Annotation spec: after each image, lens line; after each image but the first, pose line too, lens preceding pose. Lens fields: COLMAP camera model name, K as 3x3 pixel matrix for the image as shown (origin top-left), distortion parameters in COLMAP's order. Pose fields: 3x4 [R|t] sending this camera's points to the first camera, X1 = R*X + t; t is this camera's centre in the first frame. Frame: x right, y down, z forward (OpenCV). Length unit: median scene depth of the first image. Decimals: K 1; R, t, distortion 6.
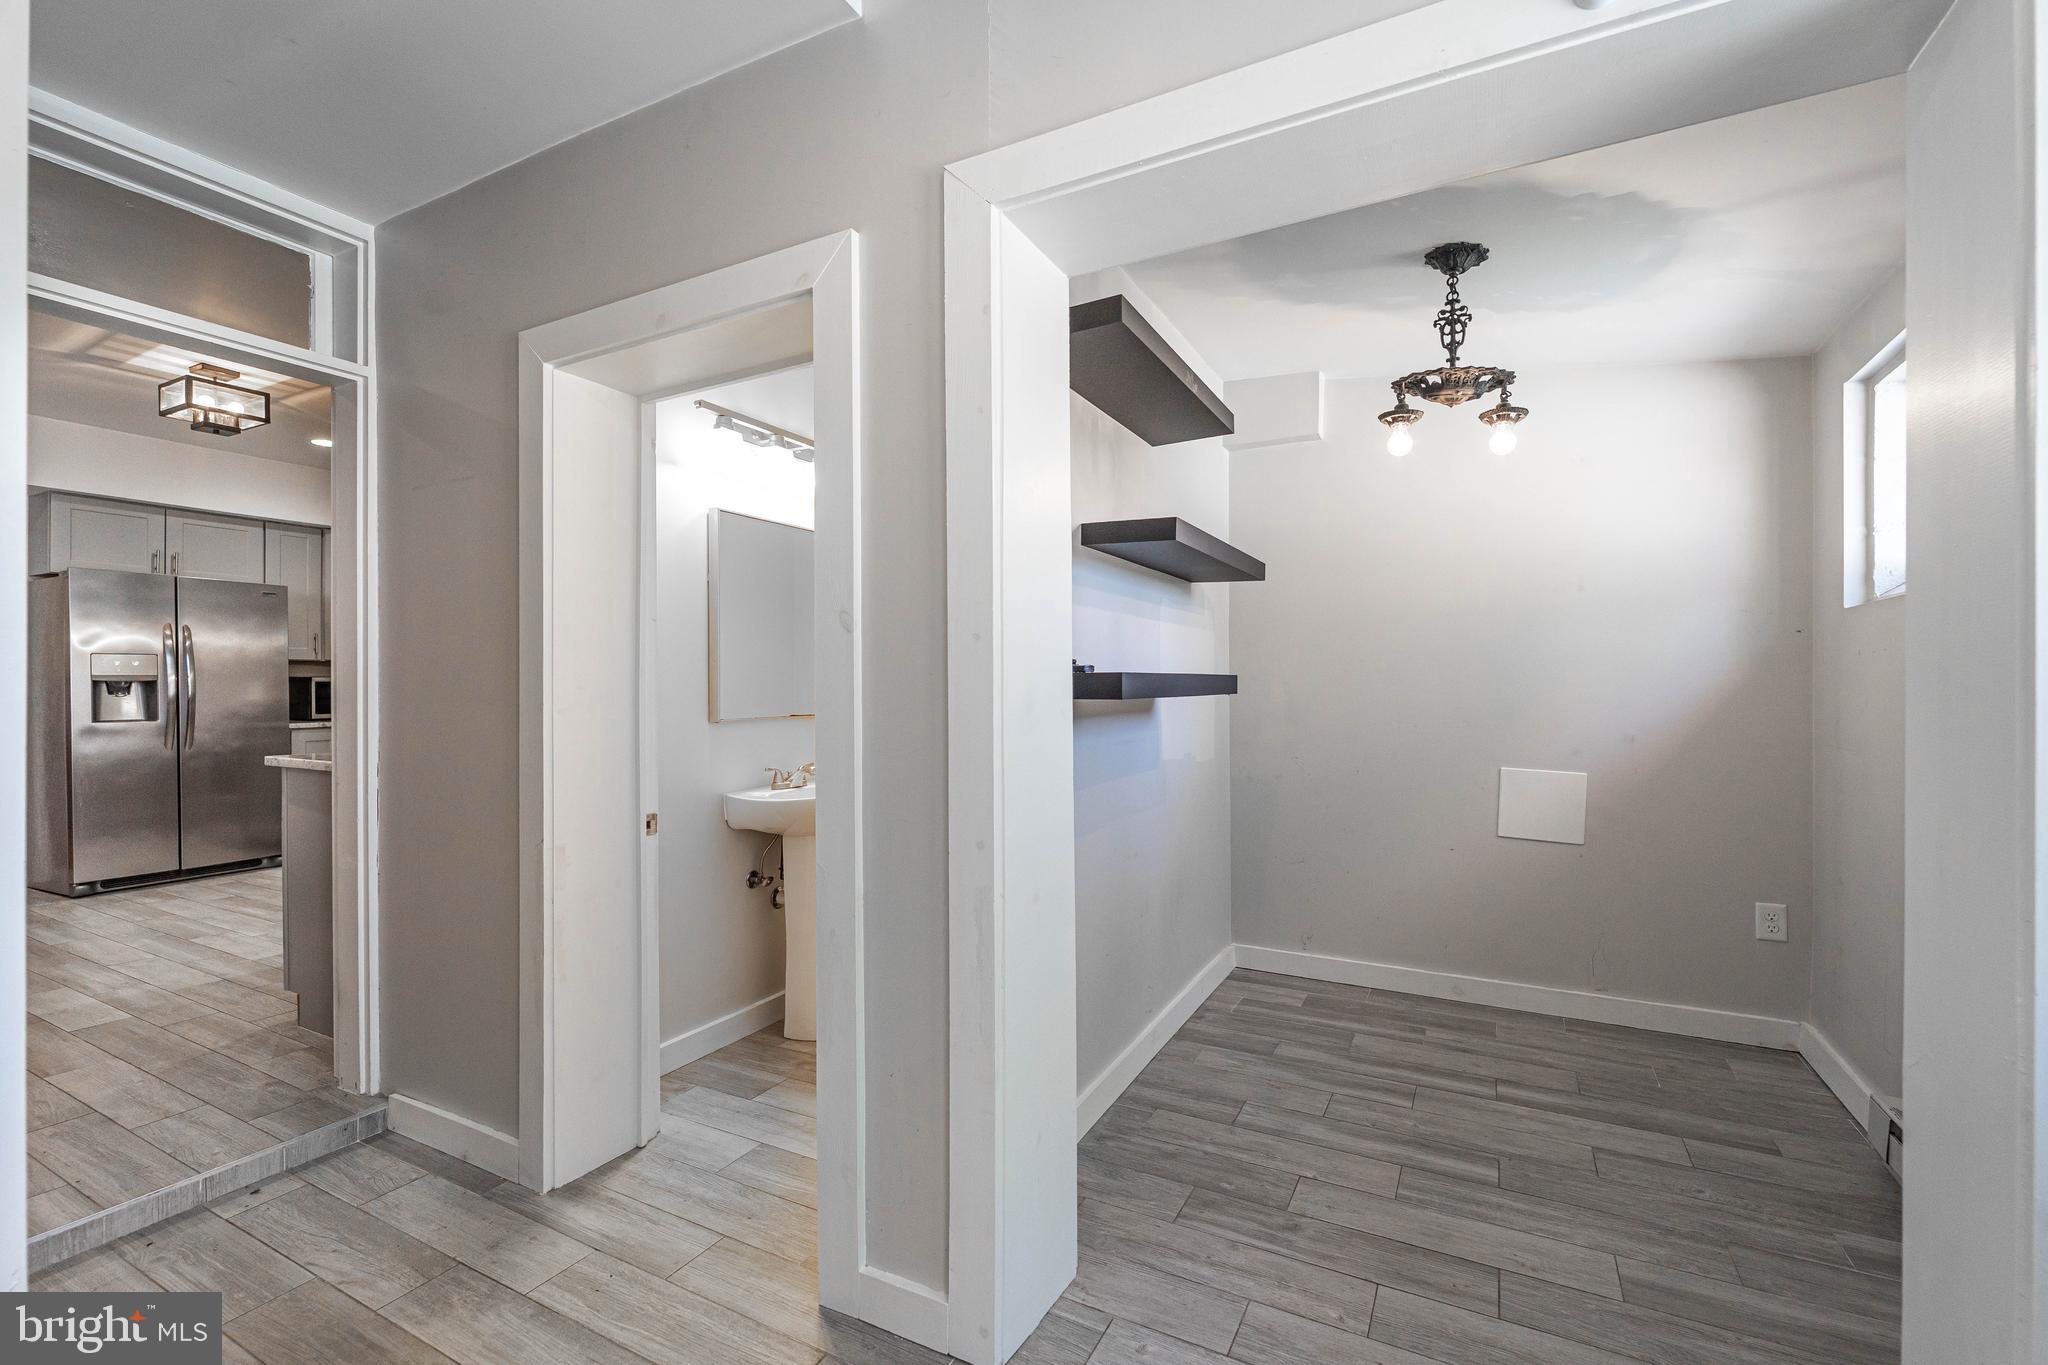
lens RADIAL K [[796.8, 0, 1029.6], [0, 796.8, 684.6], [0, 0, 1]] dist [0.000810, 0.000099]
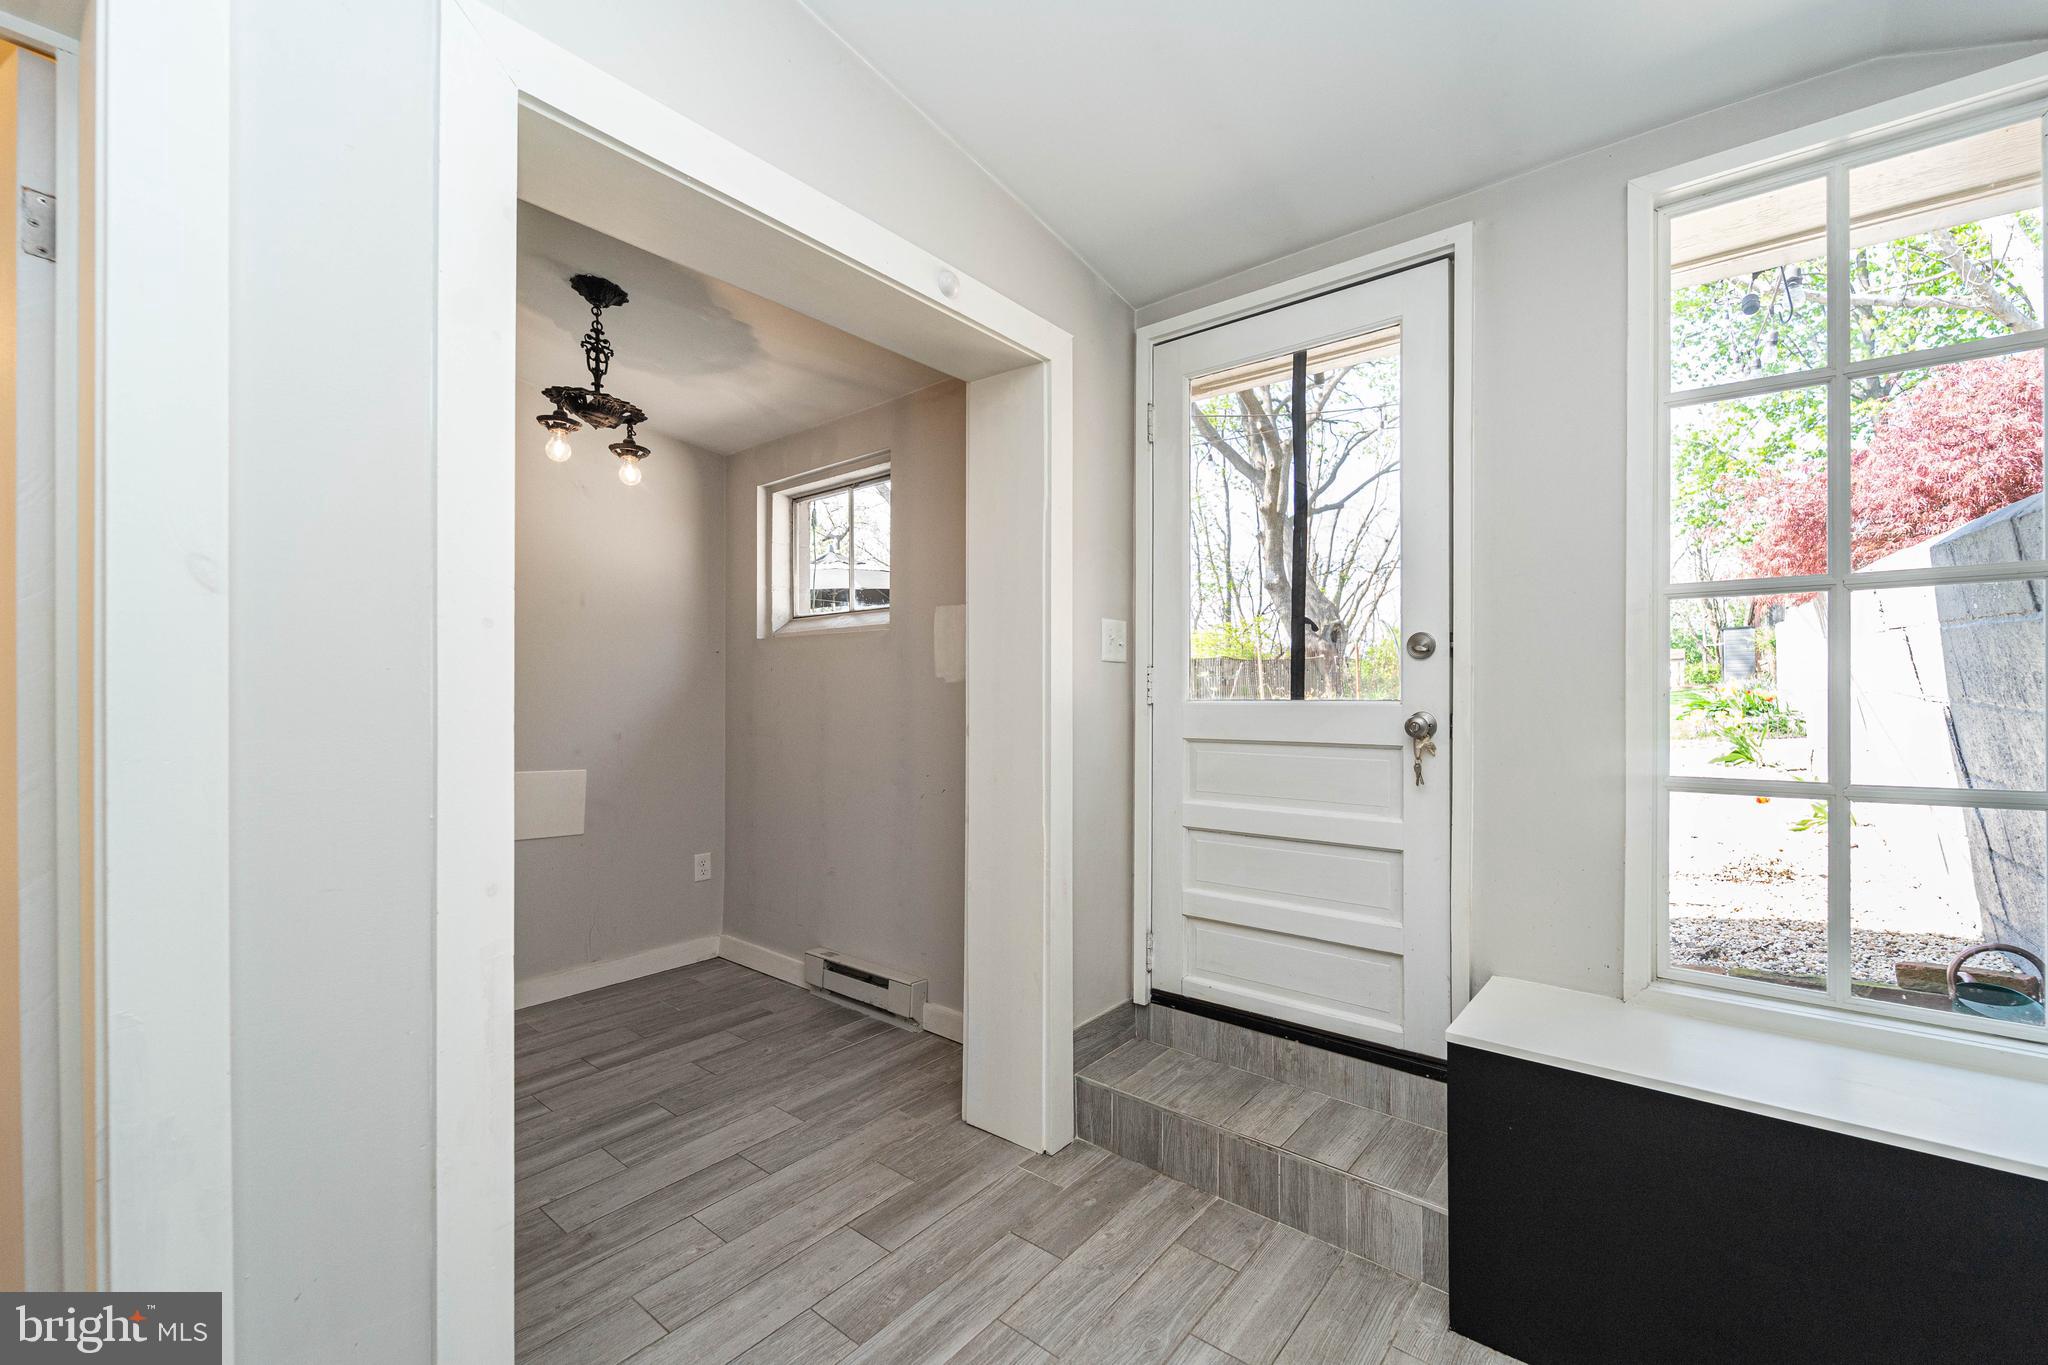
lens RADIAL K [[839.6, 0, 1031.0], [0, 839.6, 686.6], [0, 0, 1]] dist [0.000785, 0.000840]
pose [[0.241502, 0.006331, 0.970380, -0.420497], [-0.000768, 0.999980, -0.006333, 0.003351], [-0.970400, 0.000784, 0.241502, 0.164294]]
